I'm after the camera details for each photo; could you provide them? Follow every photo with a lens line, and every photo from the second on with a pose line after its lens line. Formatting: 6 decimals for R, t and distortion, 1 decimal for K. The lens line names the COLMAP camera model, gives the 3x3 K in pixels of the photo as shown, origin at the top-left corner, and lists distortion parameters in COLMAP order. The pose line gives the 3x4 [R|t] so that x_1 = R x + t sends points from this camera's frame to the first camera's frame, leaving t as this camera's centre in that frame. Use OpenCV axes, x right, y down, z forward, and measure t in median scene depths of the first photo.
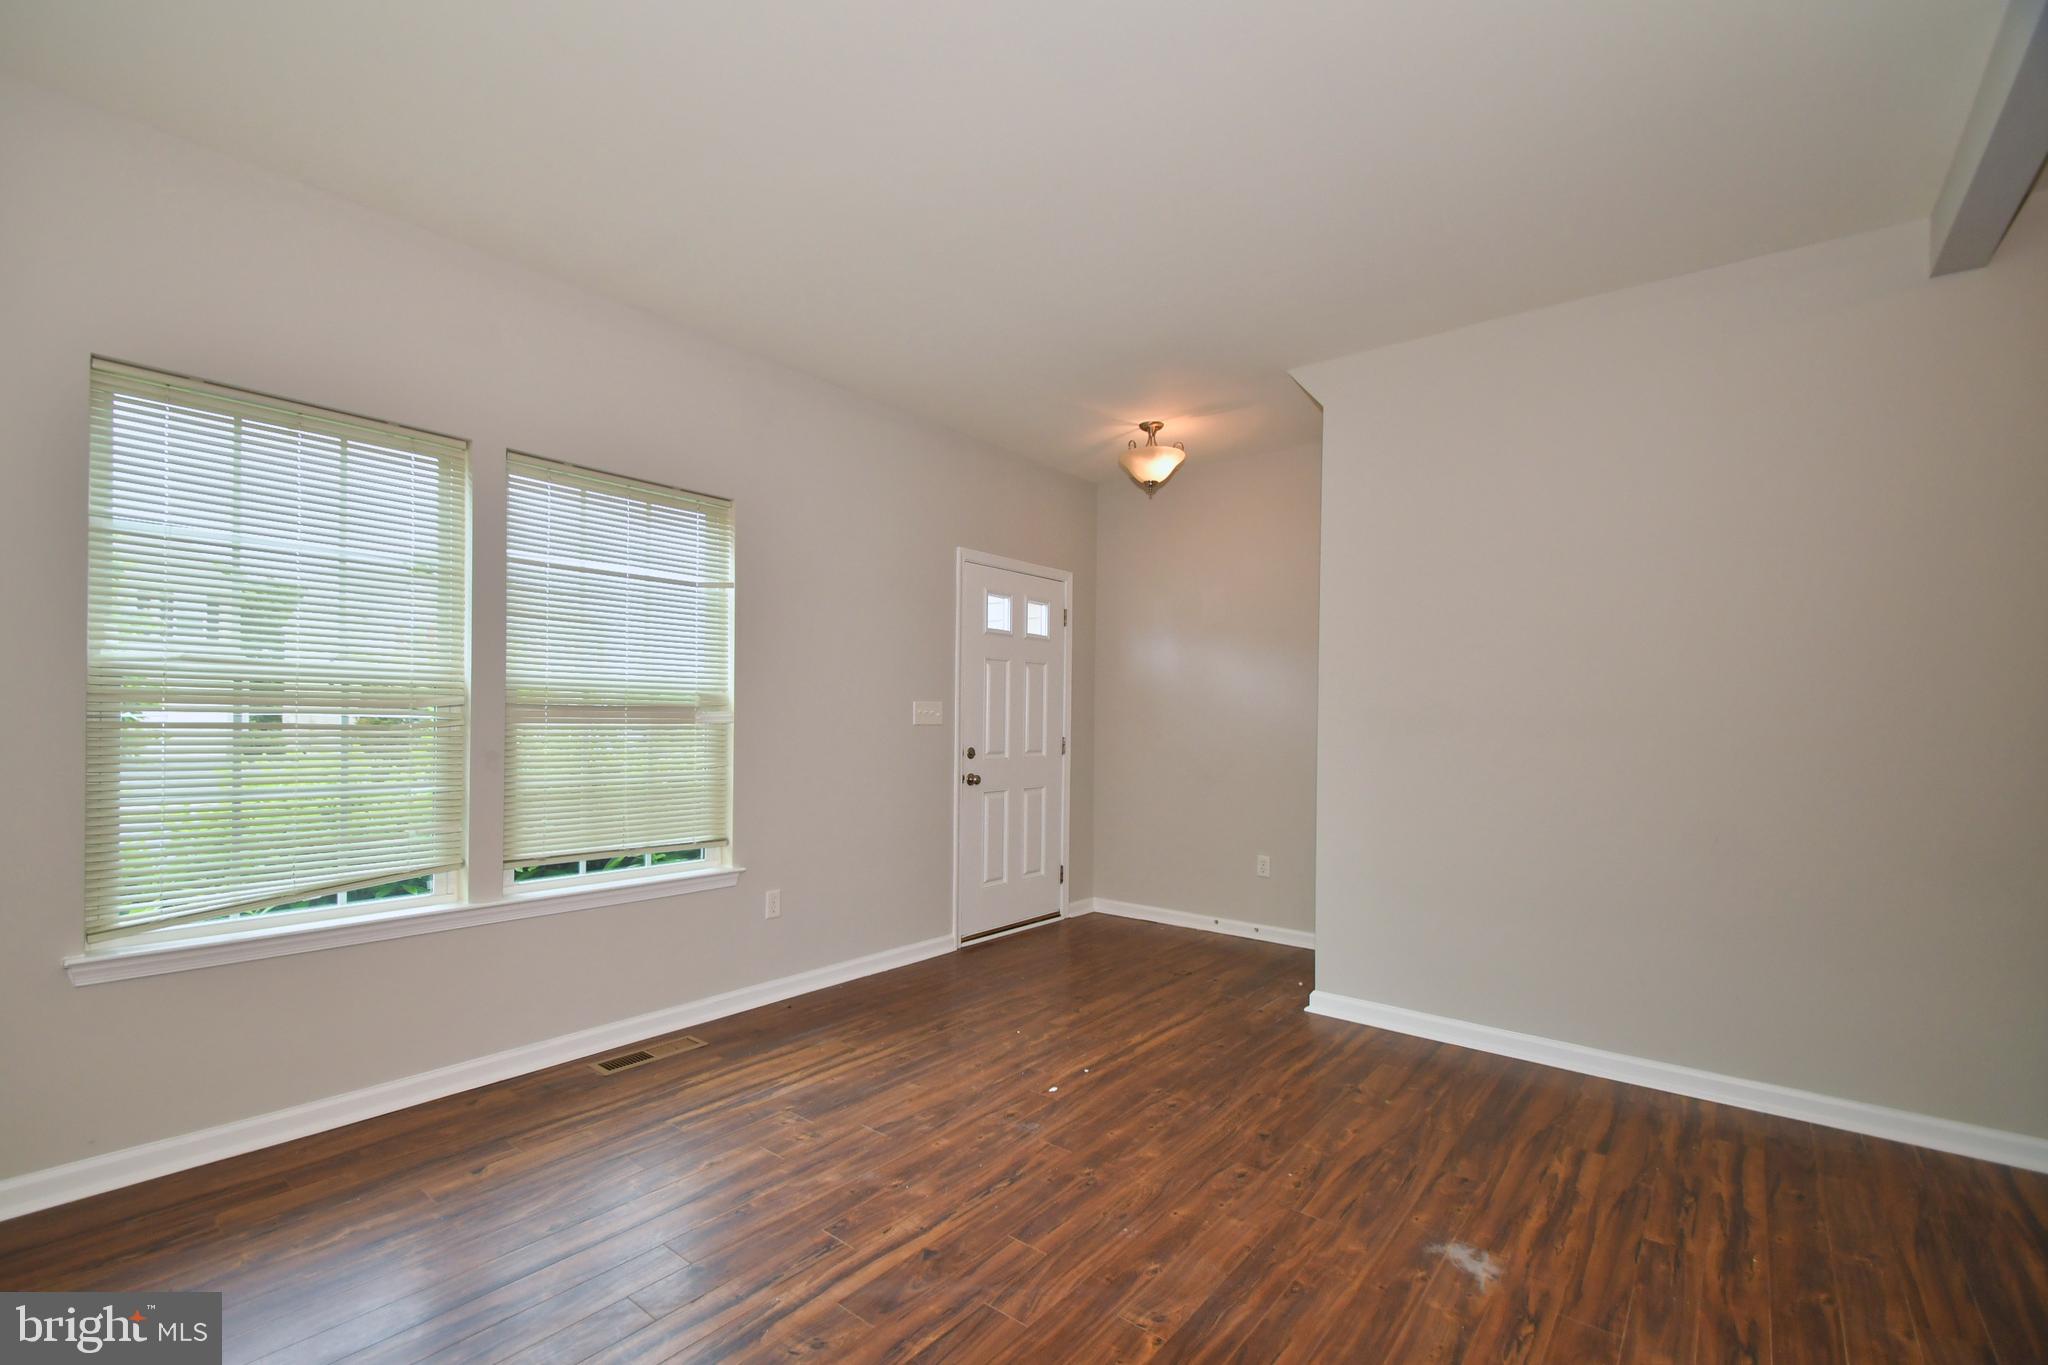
lens RADIAL K [[889.6, 0, 1019.4], [0, 889.6, 703.0], [0, 0, 1]] dist [0.001897, -0.003071]
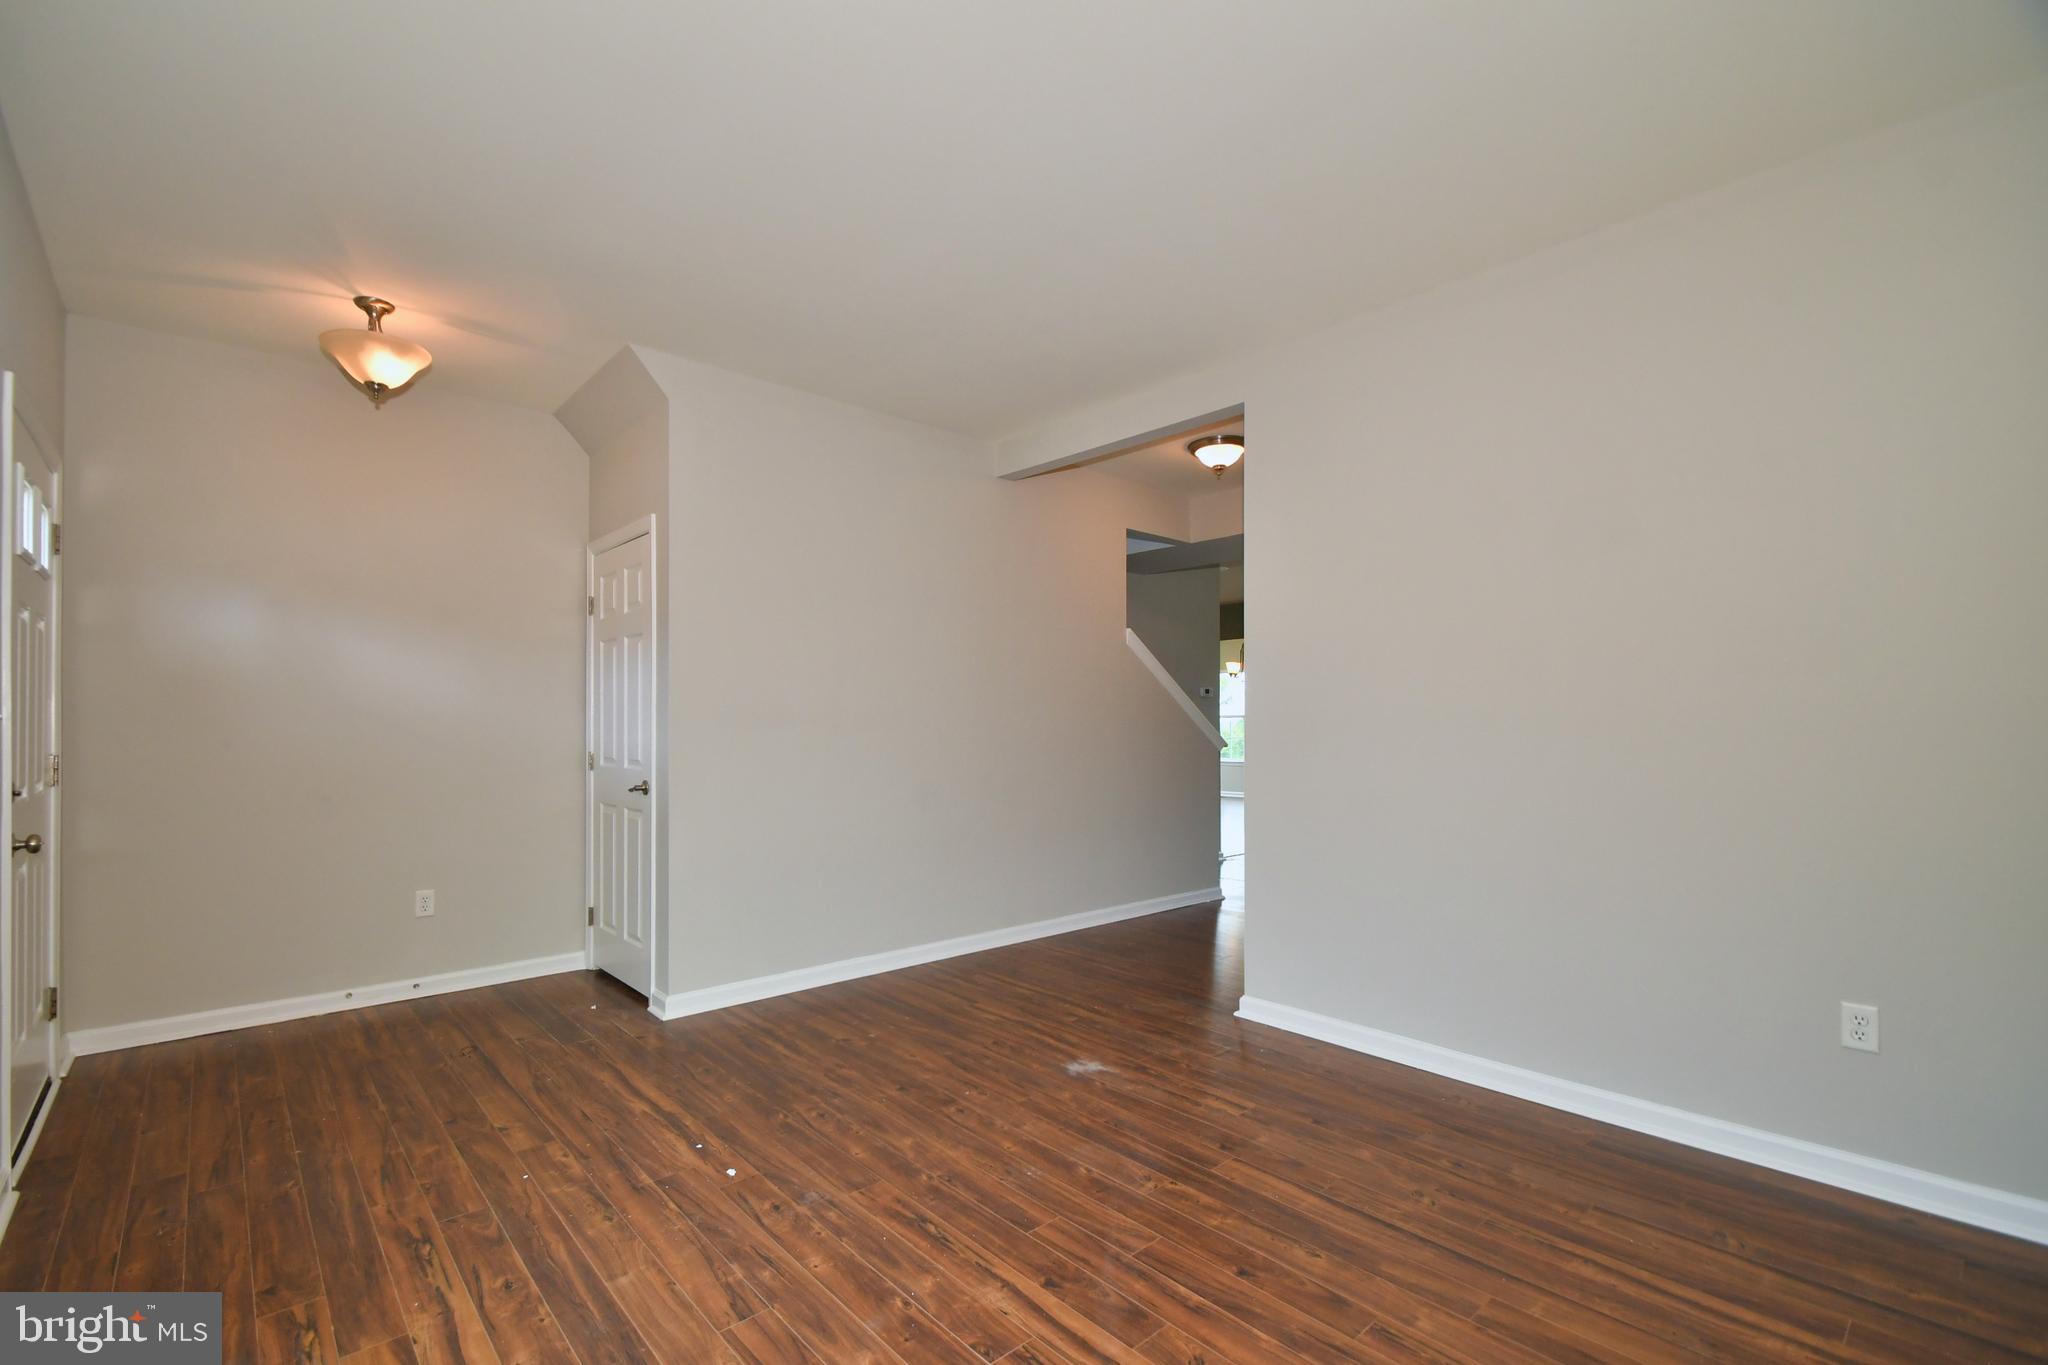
lens RADIAL K [[889.6, 0, 979.2], [0, 889.6, 708.3], [0, 0, 1]] dist [0.001897, -0.003071]
pose [[0.175114, 0.003534, 0.984542, -0.829408], [-0.013893, 0.999903, -0.001118, 0.004399], [-0.984450, -0.013482, 0.175147, 0.722054]]
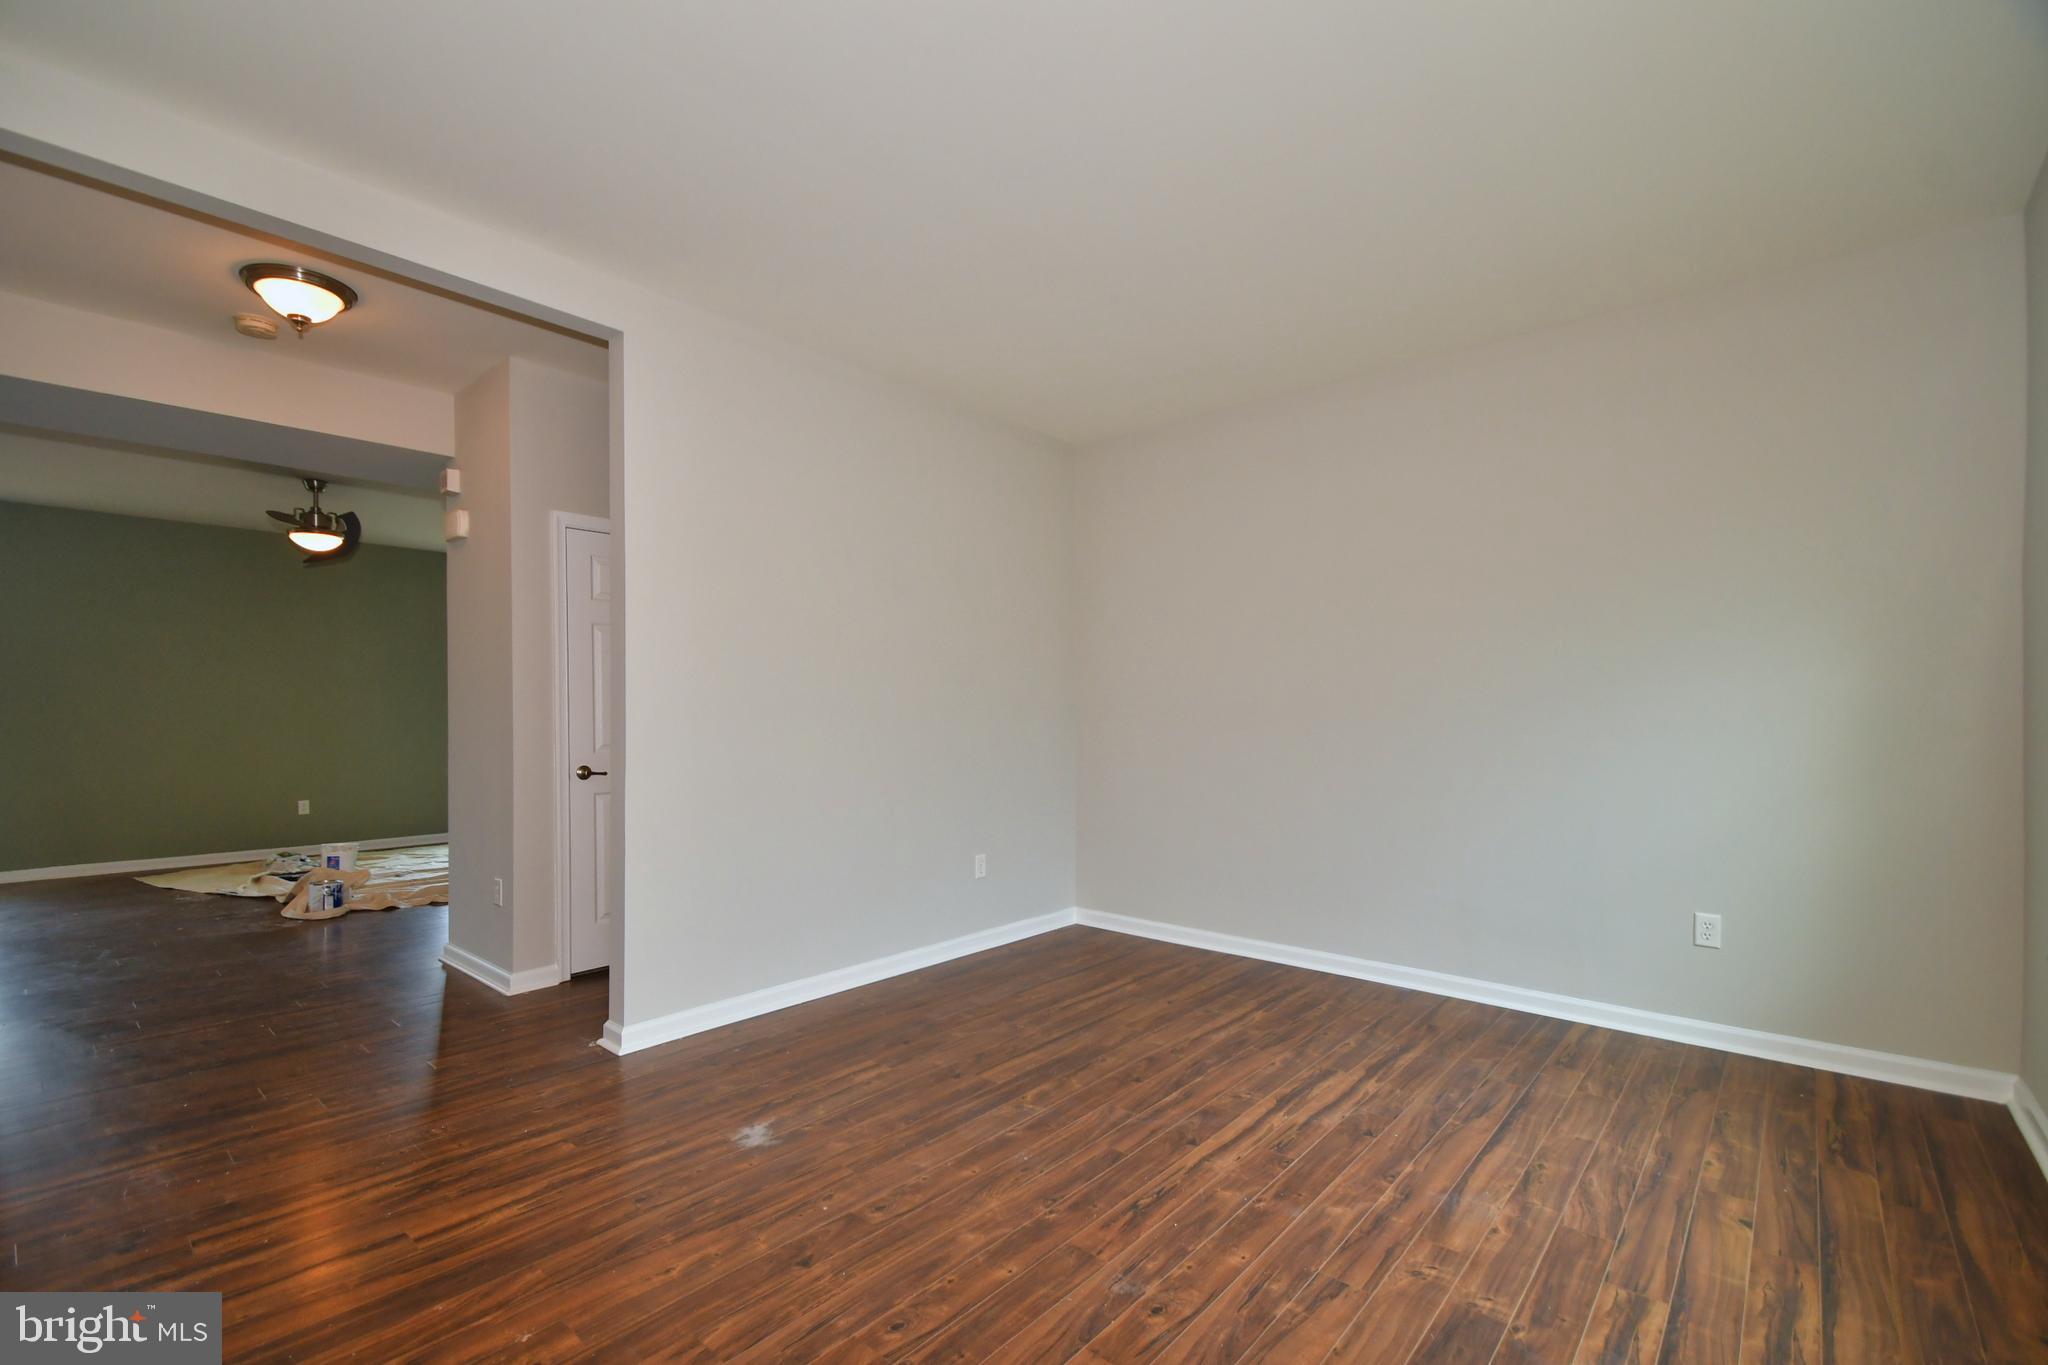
lens RADIAL K [[889.6, 0, 1029.0], [0, 889.6, 716.4], [0, 0, 1]] dist [0.001897, -0.003071]
pose [[-0.999532, -0.012007, 0.028147, 0.074744], [-0.012408, 0.999823, -0.014131, 0.043262], [-0.027973, -0.014474, -0.999504, 1.758480]]
